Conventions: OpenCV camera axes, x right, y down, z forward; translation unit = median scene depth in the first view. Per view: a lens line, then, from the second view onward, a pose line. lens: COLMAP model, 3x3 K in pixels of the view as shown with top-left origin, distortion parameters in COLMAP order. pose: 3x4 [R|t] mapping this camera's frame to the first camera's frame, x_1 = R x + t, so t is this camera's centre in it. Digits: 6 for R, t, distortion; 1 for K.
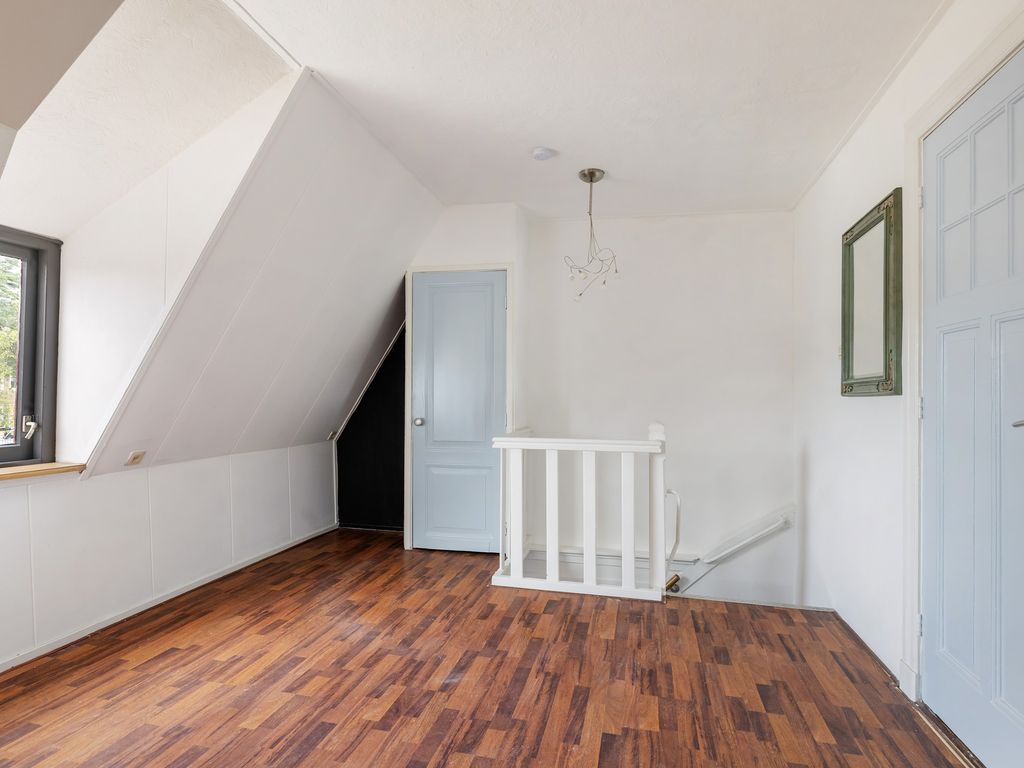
lens RADIAL K [[566.8, 0, 507.7], [0, 566.8, 389.9], [0, 0, 1]] dist [-0.003056, -0.000907]
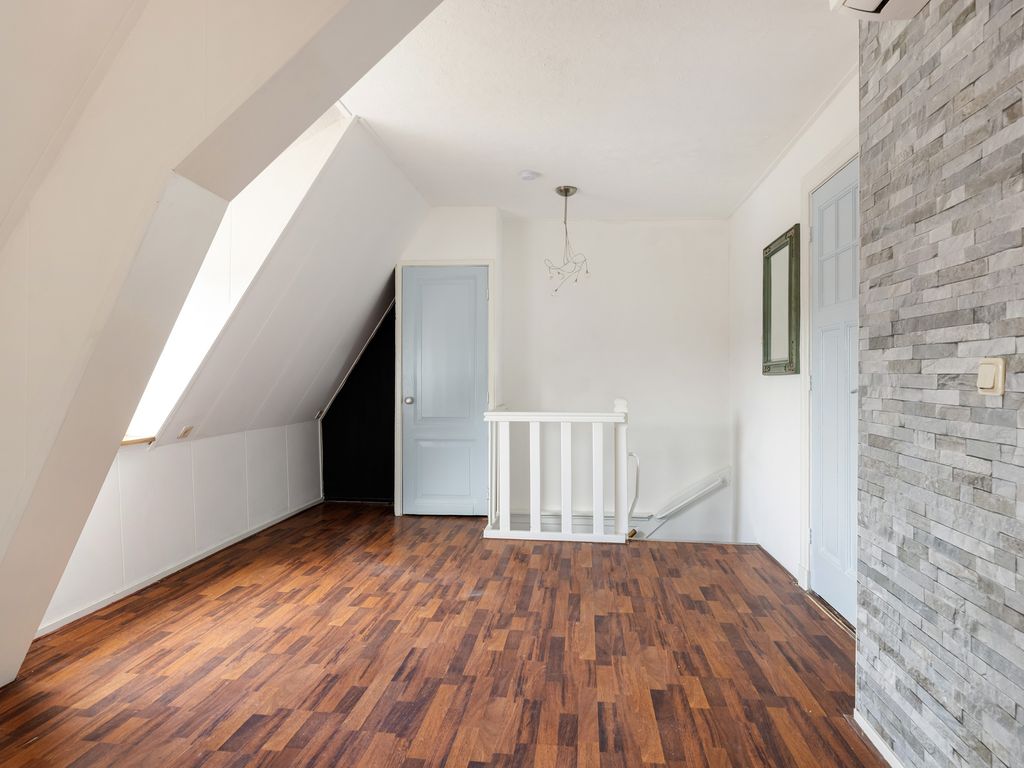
lens RADIAL K [[622.5, 0, 510.5], [0, 622.5, 376.8], [0, 0, 1]] dist [0.001025, 0.001319]
pose [[0.993088, -0.006030, 0.117213, -0.146678], [0.004817, 0.999932, 0.010624, -0.002924], [-0.117269, -0.009986, 0.993050, -0.341418]]
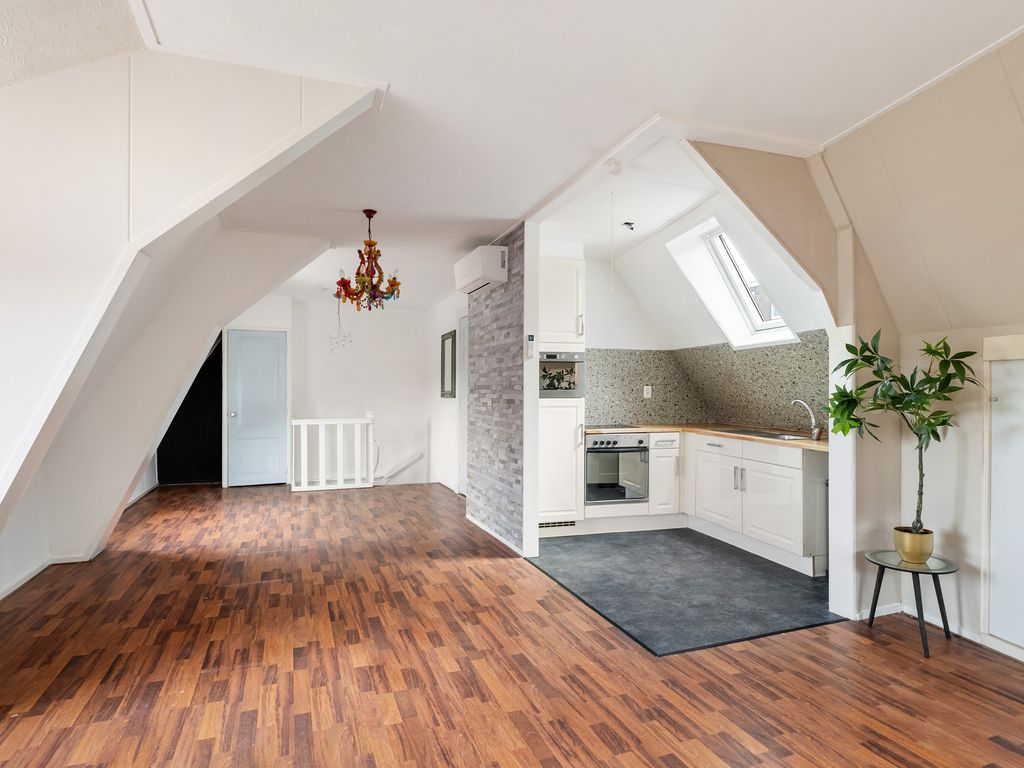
lens RADIAL K [[577.8, 0, 512.0], [0, 577.8, 384.0], [0, 0, 1]] dist [-0.002858, 0.000254]
pose [[0.819790, -0.002307, 0.572660, -0.681158], [0.000430, 0.999994, 0.003412, -0.062515], [-0.572665, -0.002551, 0.819786, -1.400774]]
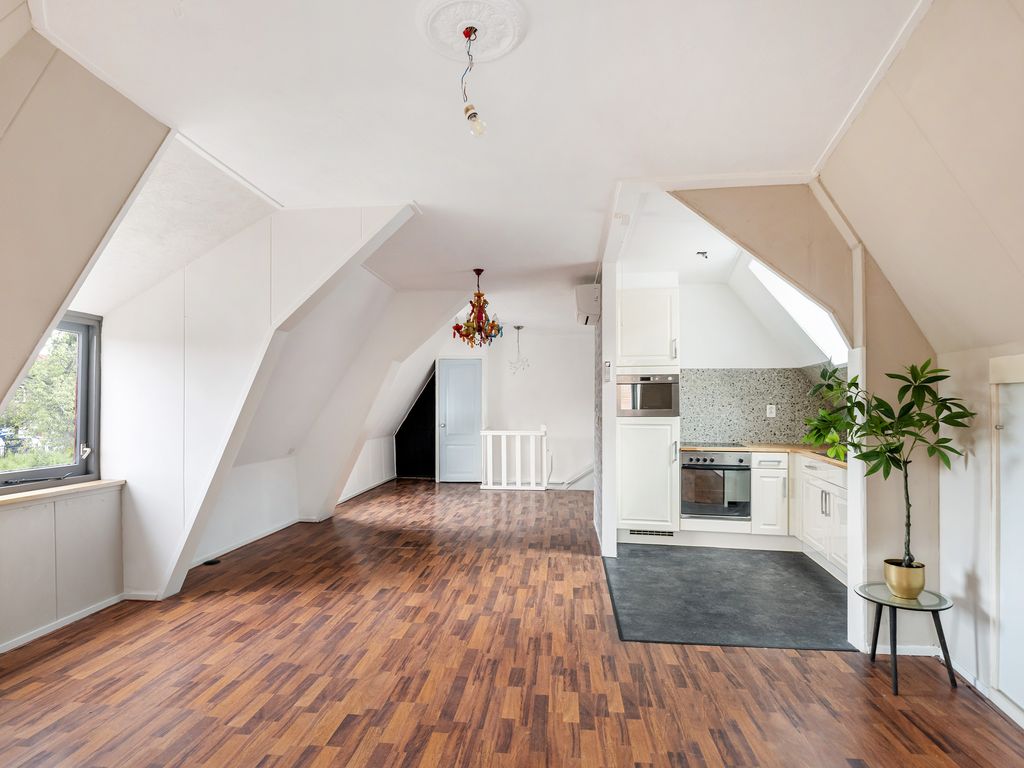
lens RADIAL K [[566.8, 0, 507.7], [0, 566.8, 389.9], [0, 0, 1]] dist [-0.003056, -0.000907]
pose [[0.990641, -0.003963, 0.136438, -0.299160], [0.005475, 0.999928, -0.010710, -0.084607], [-0.136386, 0.011356, 0.990591, -1.827143]]
